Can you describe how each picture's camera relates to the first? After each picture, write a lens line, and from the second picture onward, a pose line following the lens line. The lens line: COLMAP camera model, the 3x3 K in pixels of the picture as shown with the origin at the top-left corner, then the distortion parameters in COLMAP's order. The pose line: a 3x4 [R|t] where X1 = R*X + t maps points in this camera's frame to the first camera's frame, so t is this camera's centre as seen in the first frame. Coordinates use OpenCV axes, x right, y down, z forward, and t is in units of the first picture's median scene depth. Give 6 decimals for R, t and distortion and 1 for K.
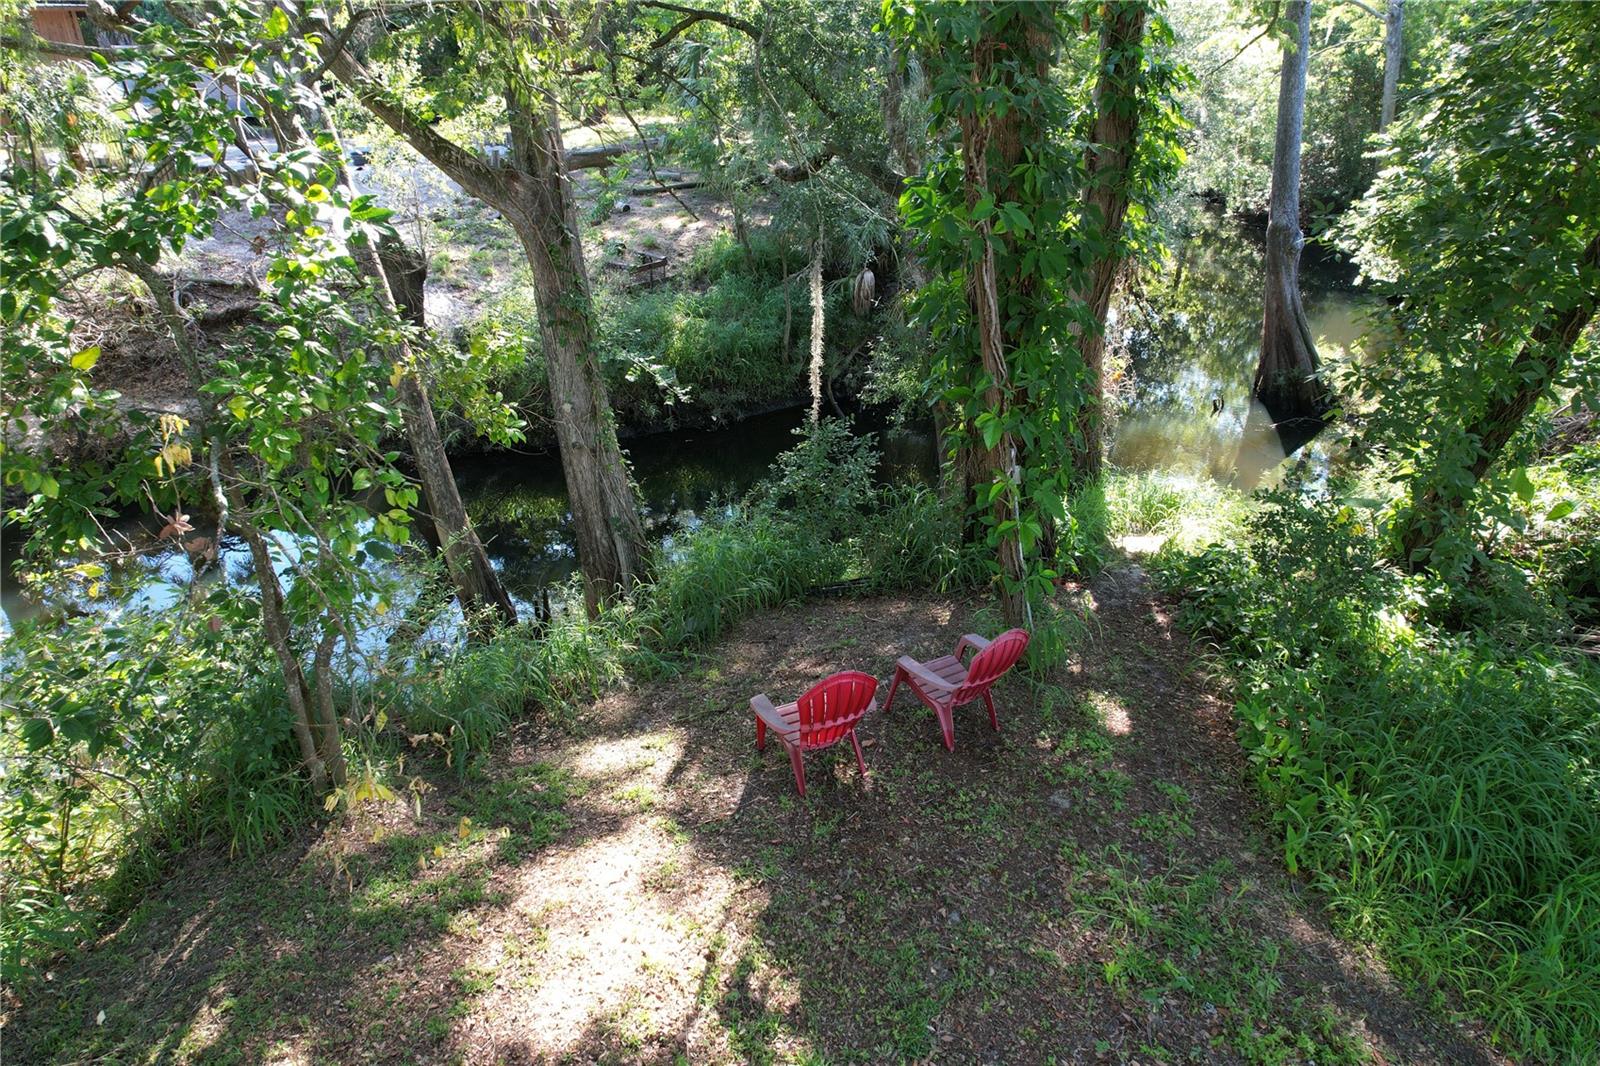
lens RADIAL K [[1015.9, 0, 795.6], [0, 1015.9, 534.1], [0, 0, 1]] dist [-0.058887, 0.048499]
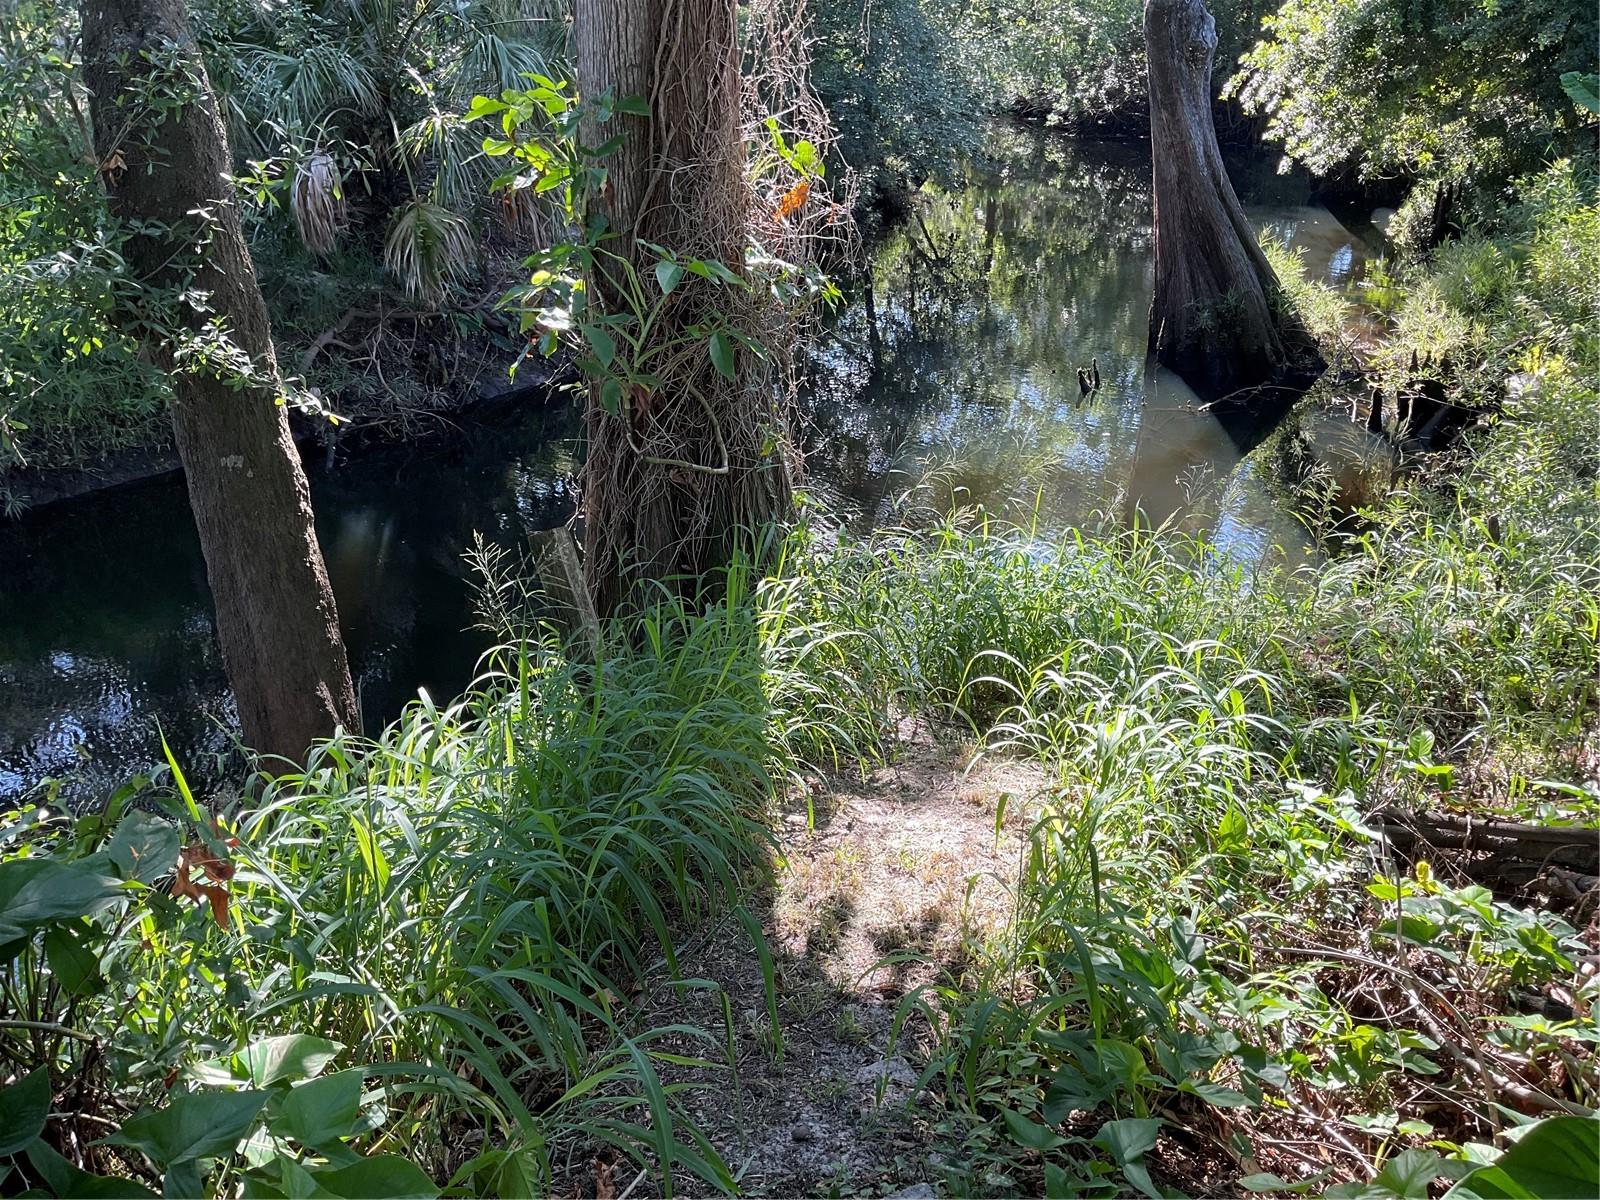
lens RADIAL K [[1366.1, 0, 801.3], [0, 1366.1, 600.8], [0, 0, 1]] dist [0.048488, -0.005243]
pose [[0.973893, -0.115924, 0.195180, 0.148597], [0.124088, 0.991815, -0.030096, -0.019809], [-0.190093, 0.053530, 0.980306, 0.400456]]
